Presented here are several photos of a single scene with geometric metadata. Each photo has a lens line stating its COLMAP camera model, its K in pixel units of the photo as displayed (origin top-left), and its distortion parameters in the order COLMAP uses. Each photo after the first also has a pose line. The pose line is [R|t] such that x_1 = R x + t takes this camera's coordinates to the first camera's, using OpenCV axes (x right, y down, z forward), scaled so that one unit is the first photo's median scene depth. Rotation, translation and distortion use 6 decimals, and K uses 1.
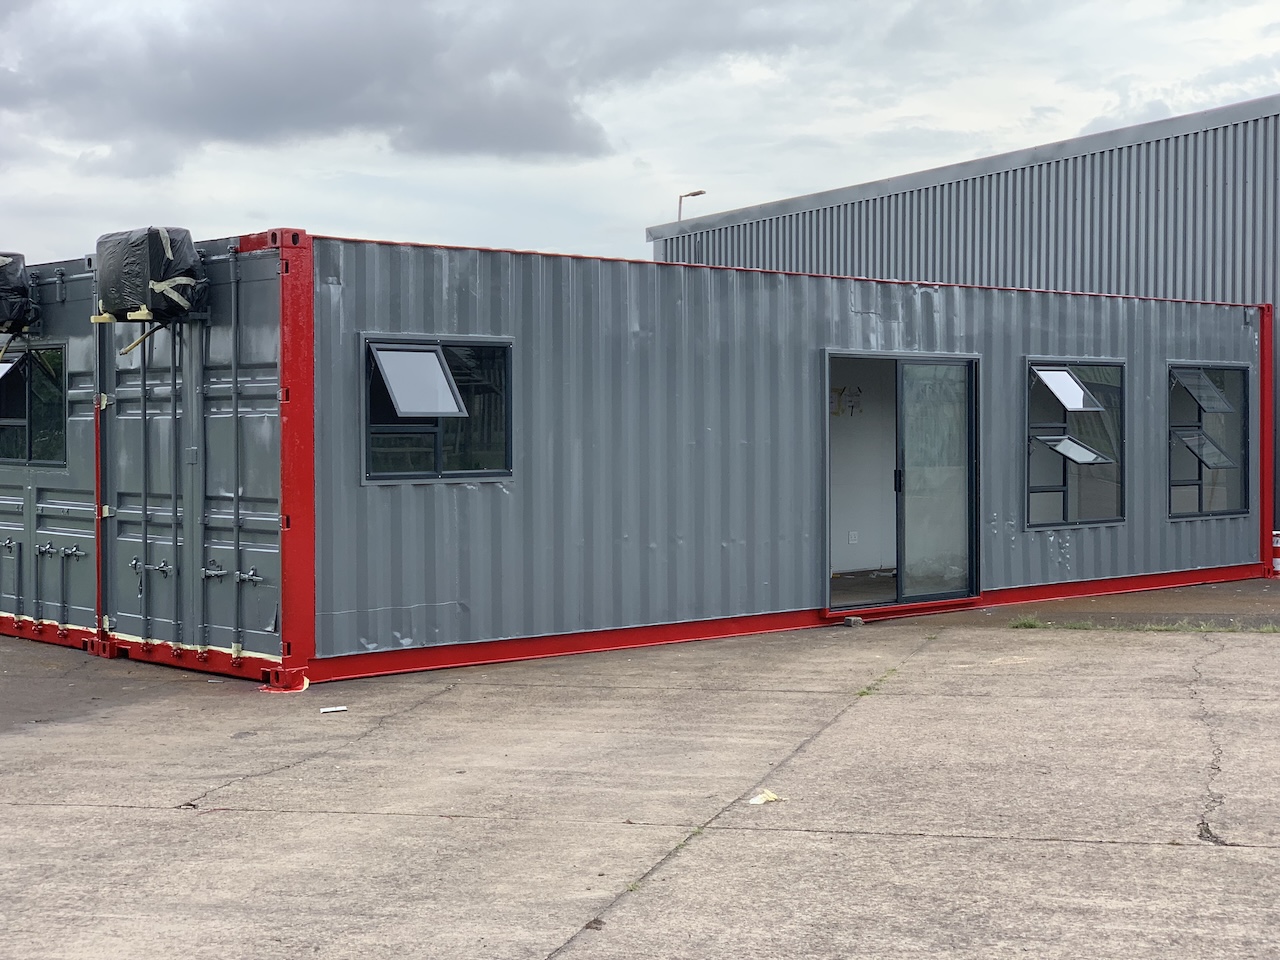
lens RADIAL K [[1948.4, 0, 640.0], [0, 1948.4, 480.0], [0, 0, 1]] dist [0.020607, -0.093638]
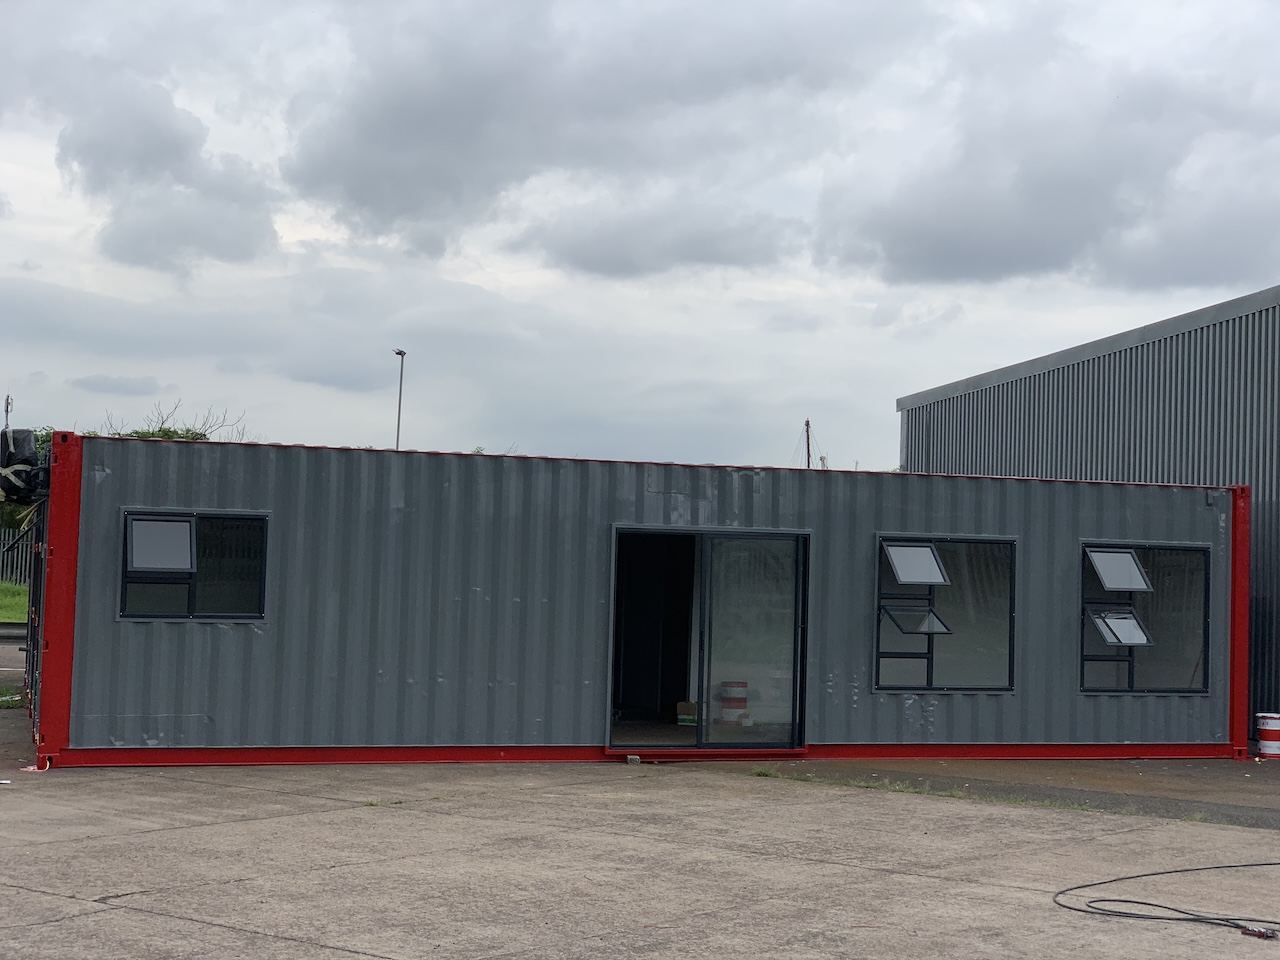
lens RADIAL K [[1913.2, 0, 644.3], [0, 1913.2, 480.1], [0, 0, 1]] dist [0.136543, -0.612957]
pose [[0.904279, 0.011114, -0.426798, 0.654811], [-0.043455, 0.996866, -0.066112, -0.019296], [0.424725, 0.078330, 0.901927, -0.039345]]
